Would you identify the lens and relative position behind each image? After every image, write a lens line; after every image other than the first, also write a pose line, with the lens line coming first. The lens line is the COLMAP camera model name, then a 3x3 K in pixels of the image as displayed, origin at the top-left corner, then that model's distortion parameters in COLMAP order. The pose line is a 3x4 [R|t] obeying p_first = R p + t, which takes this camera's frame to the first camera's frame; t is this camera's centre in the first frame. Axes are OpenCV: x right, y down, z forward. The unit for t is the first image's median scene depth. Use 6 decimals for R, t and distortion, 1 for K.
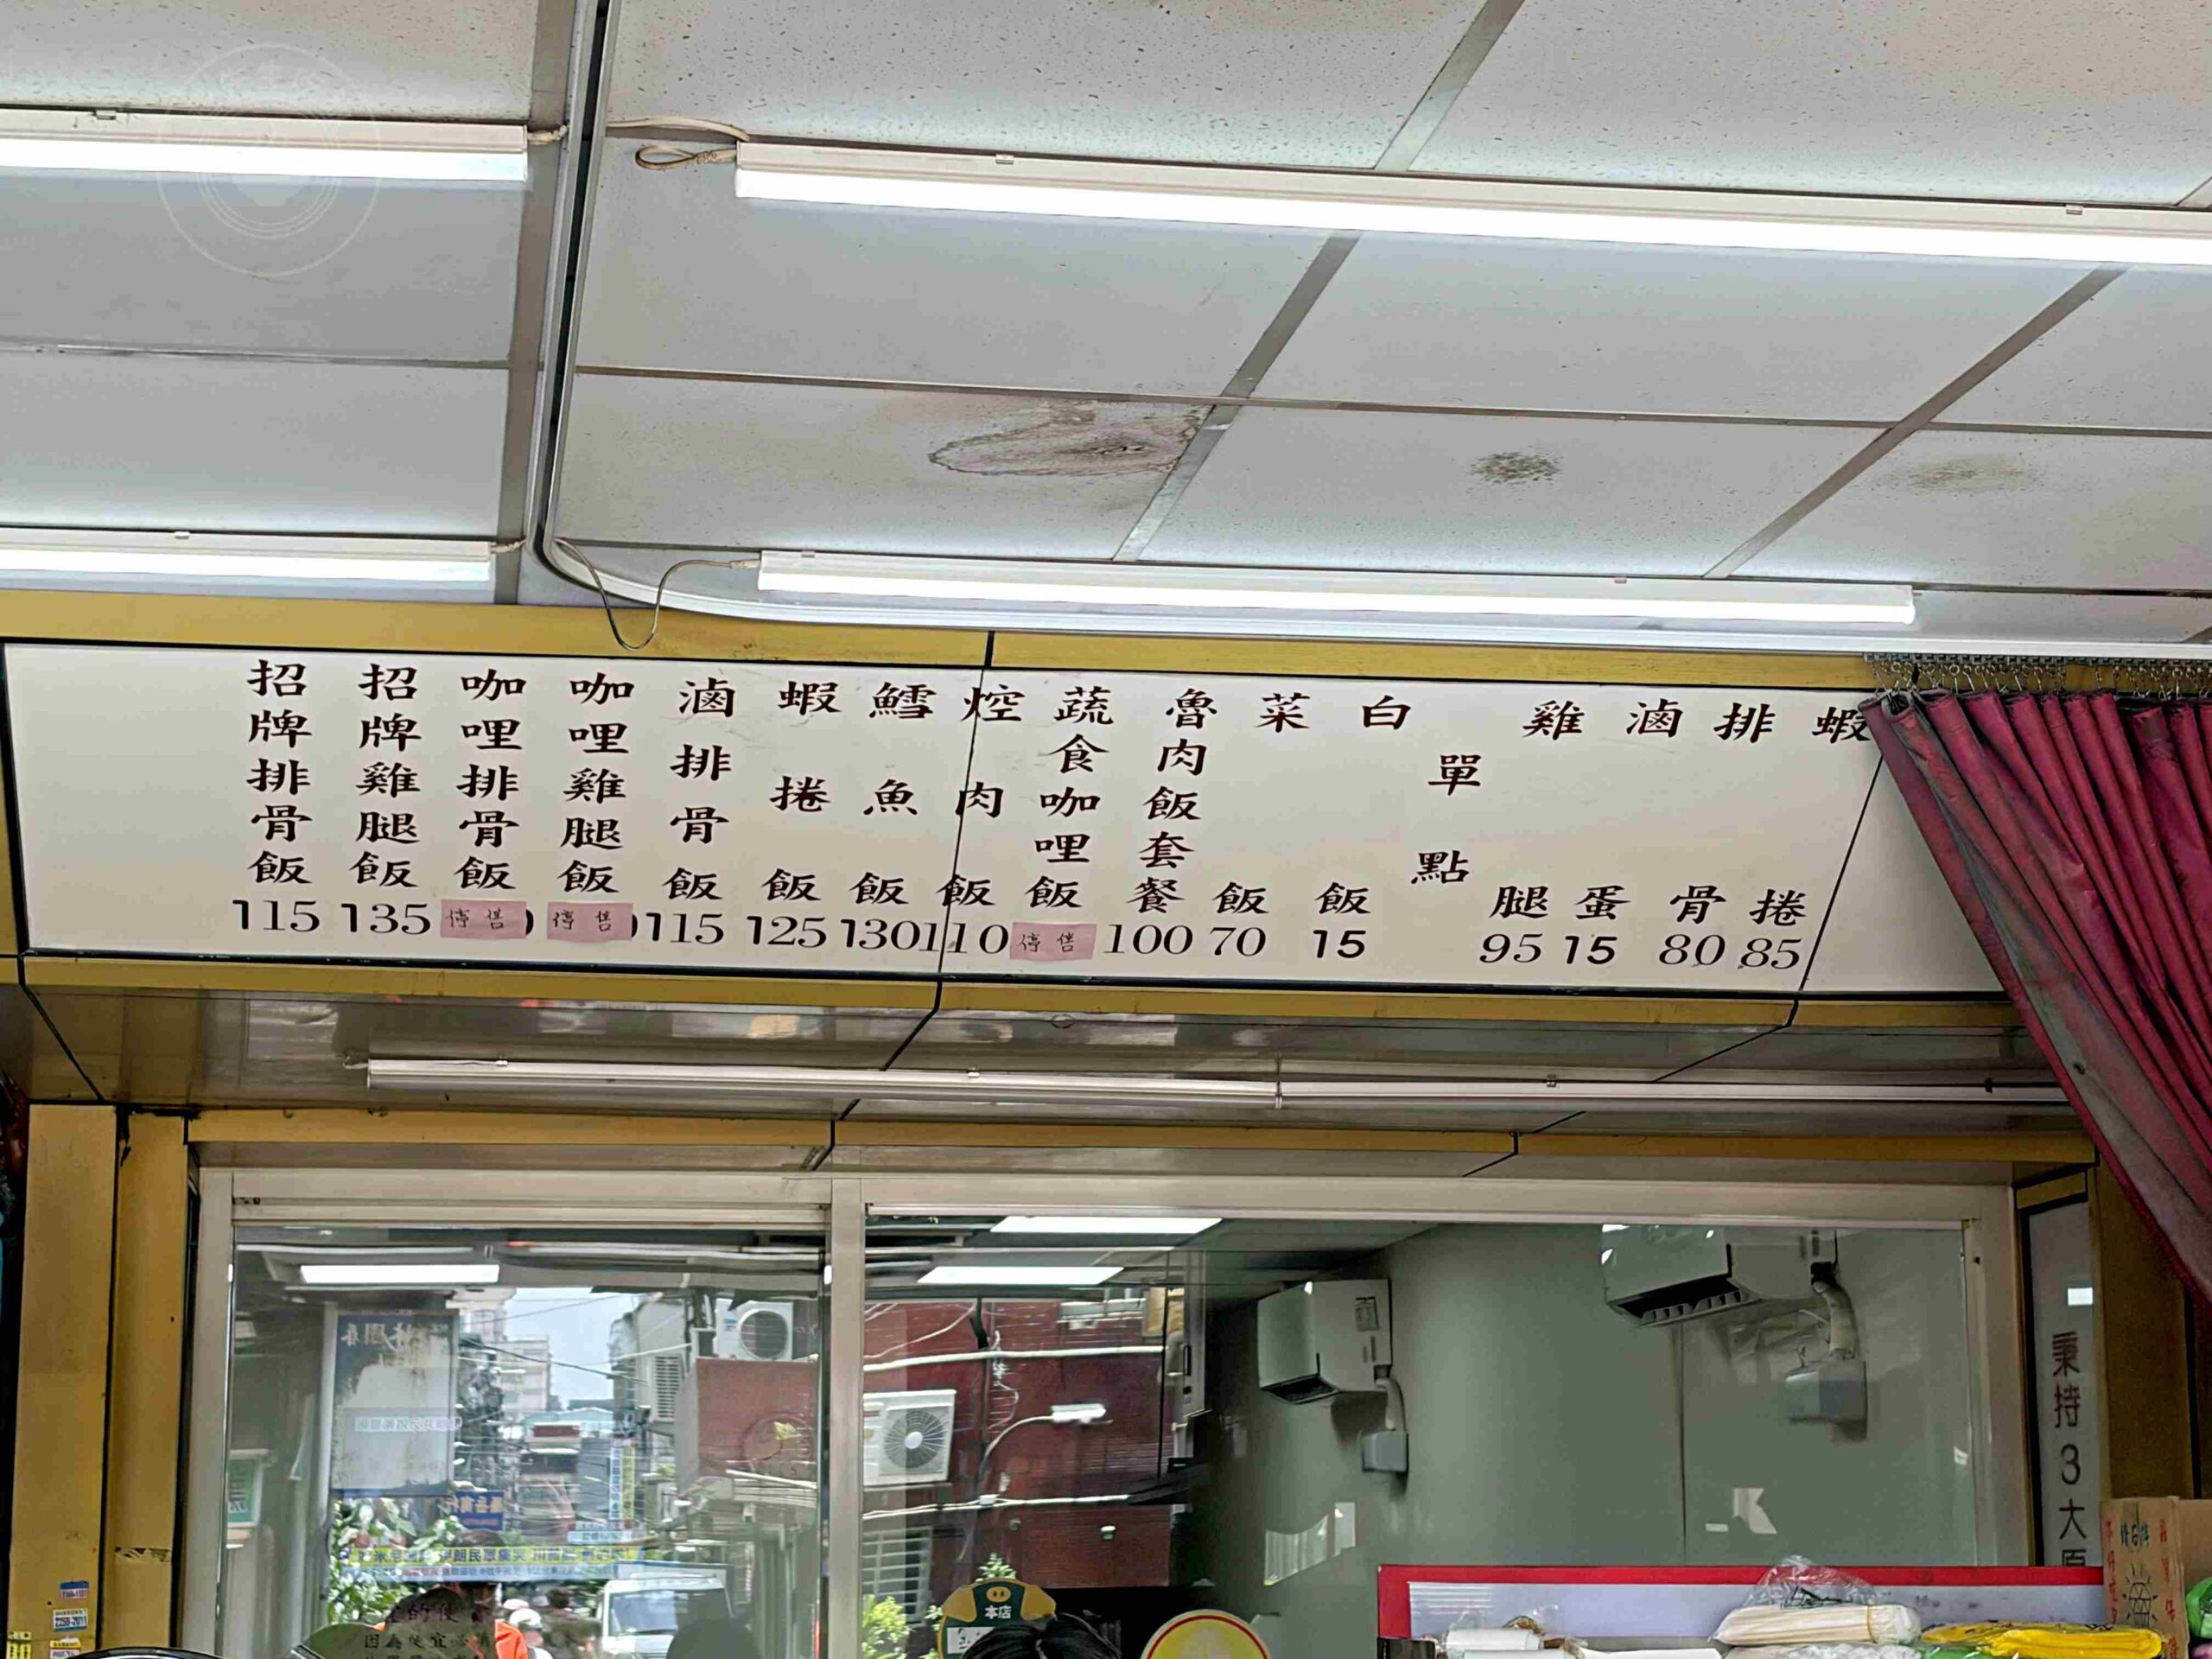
lens RADIAL K [[4445.5, 0, 1112.7], [0, 4445.5, 835.4], [0, 0, 1]] dist [0.195492, 0.000000]
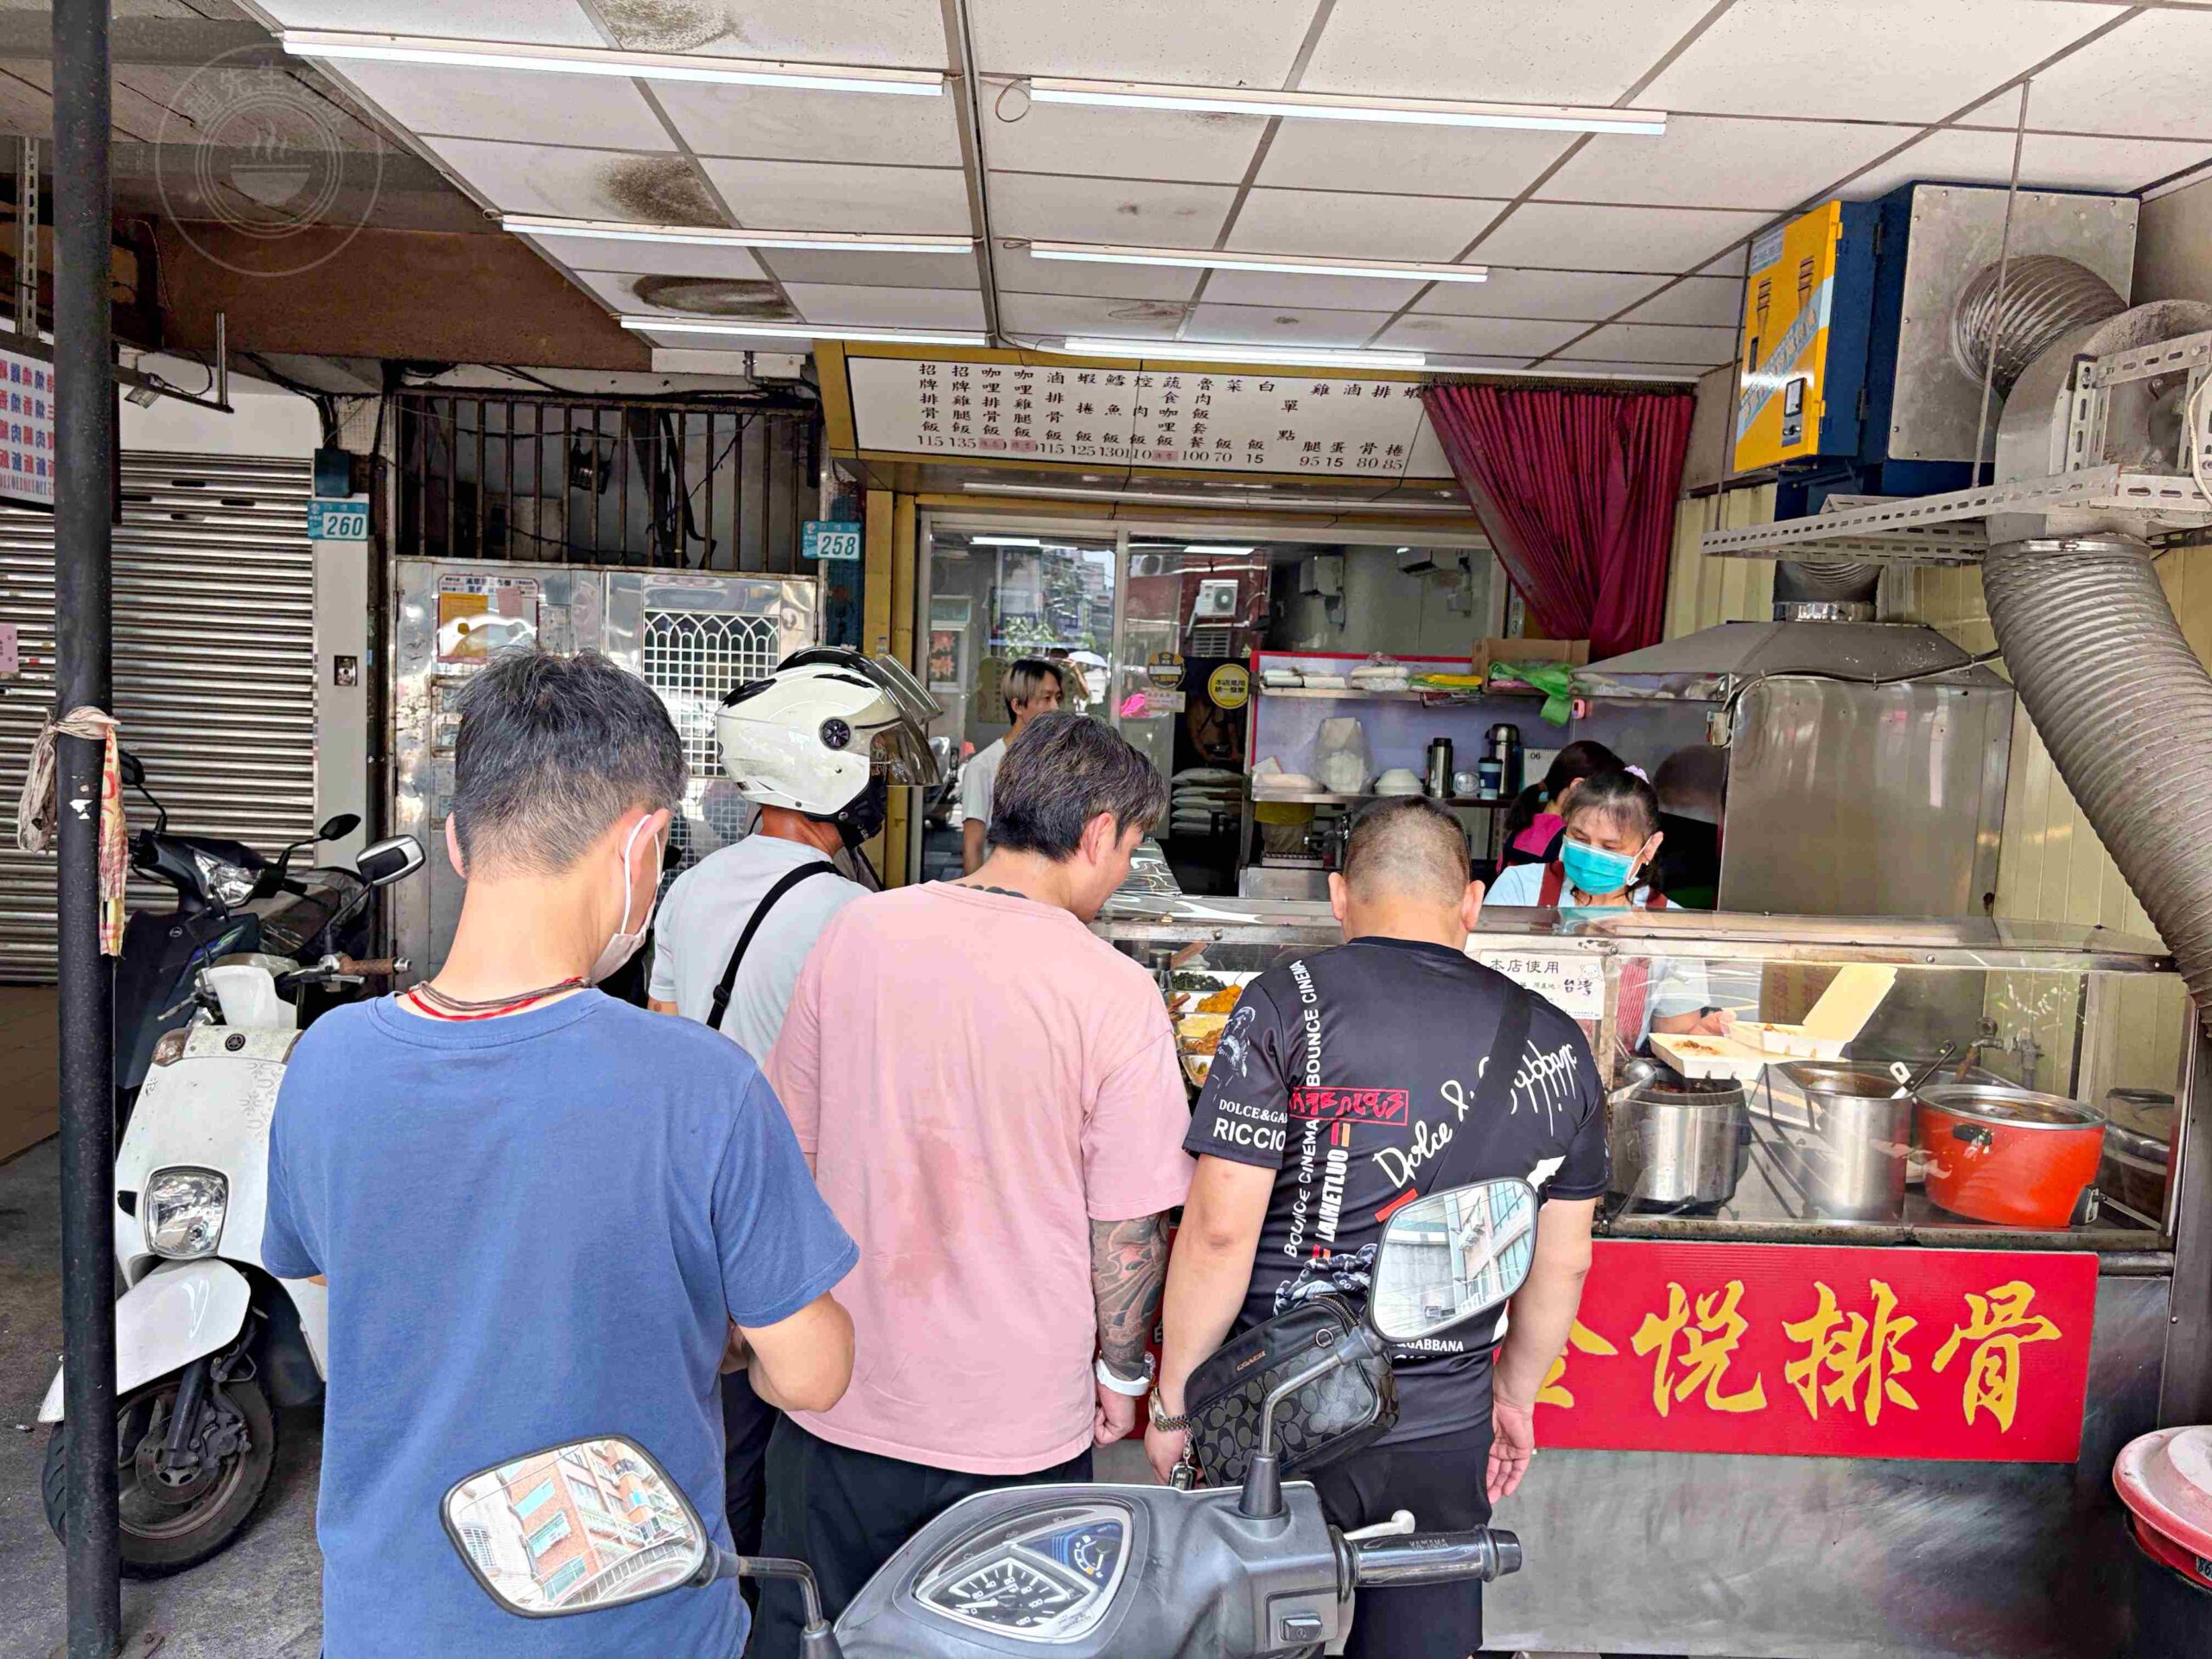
lens RADIAL K [[1695.6, 0, 1097.7], [0, 1695.6, 835.6], [0, 0, 1]] dist [0.029196, -0.040382]
pose [[0.992144, 0.053059, -0.113290, 0.095210], [-0.020893, 0.963158, 0.268122, -0.041231], [0.123343, -0.263649, 0.956701, -0.265593]]
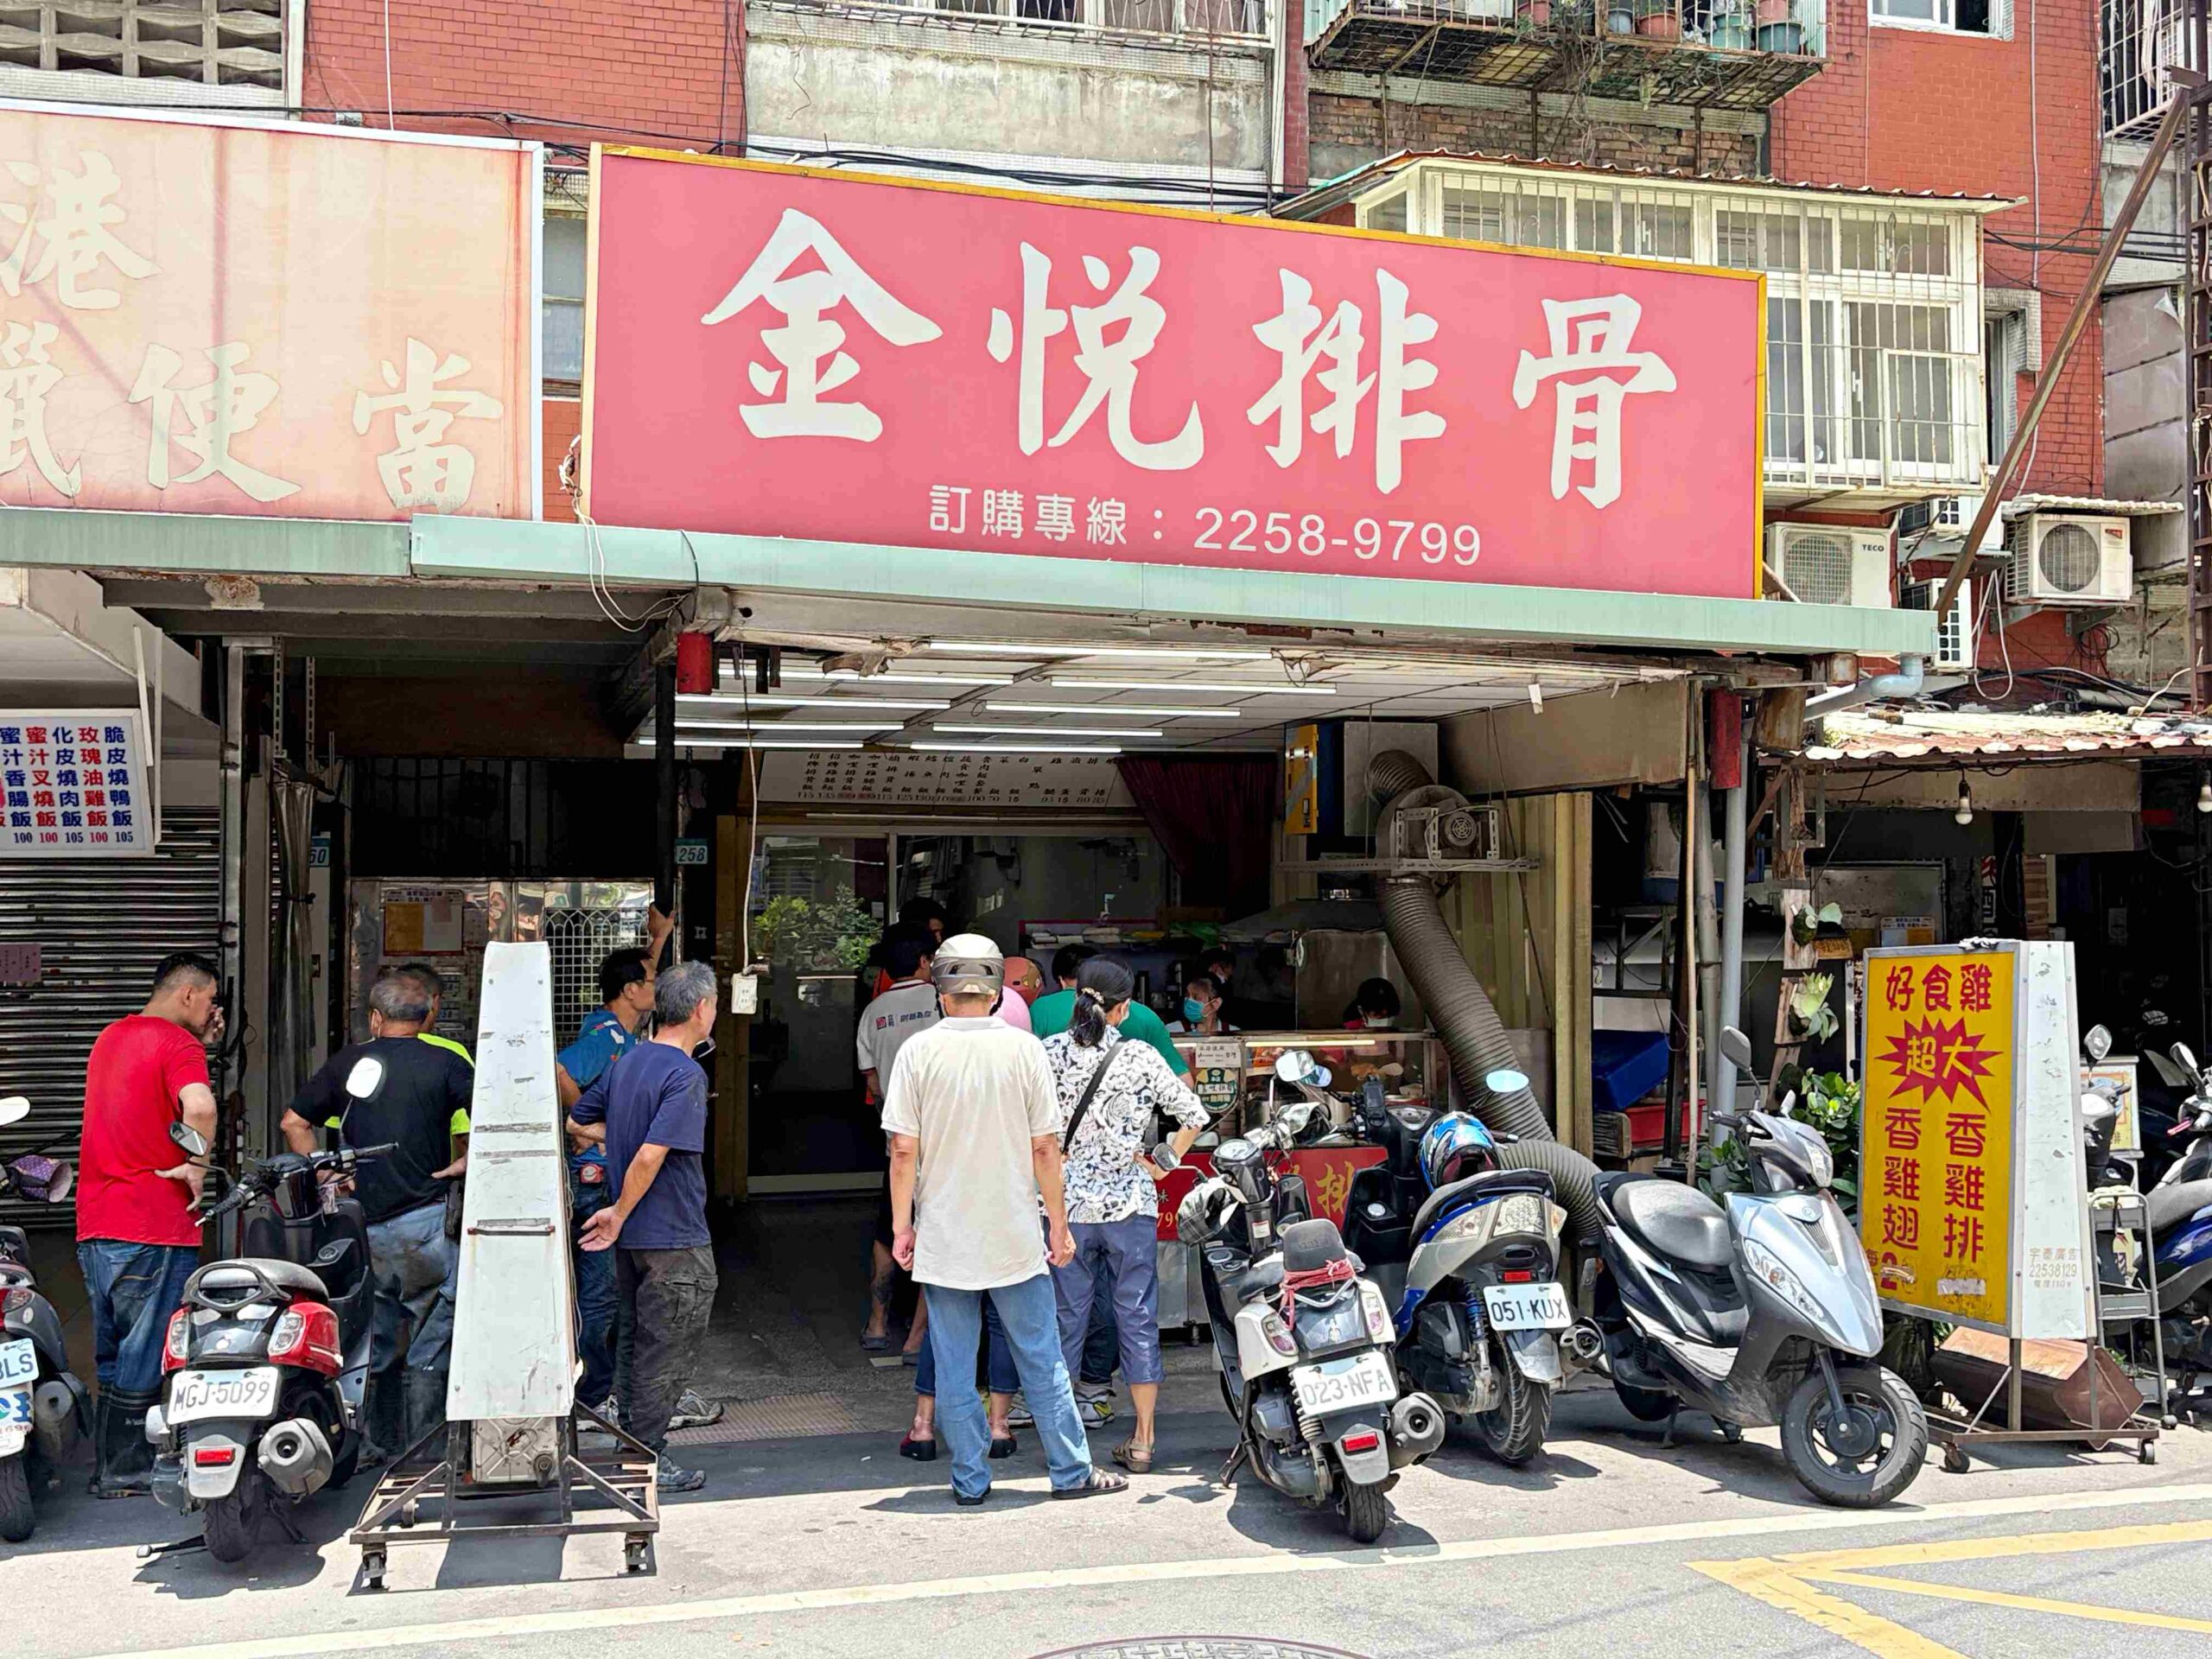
lens RADIAL K [[2276.5, 0, 1106.3], [0, 2276.5, 826.7], [0, 0, 1]] dist [0.099793, 0.000000]
pose [[0.994200, 0.001889, 0.107529, -0.127184], [-0.016438, 0.990767, 0.134578, -0.306043], [-0.106281, -0.135565, 0.985051, -1.618059]]
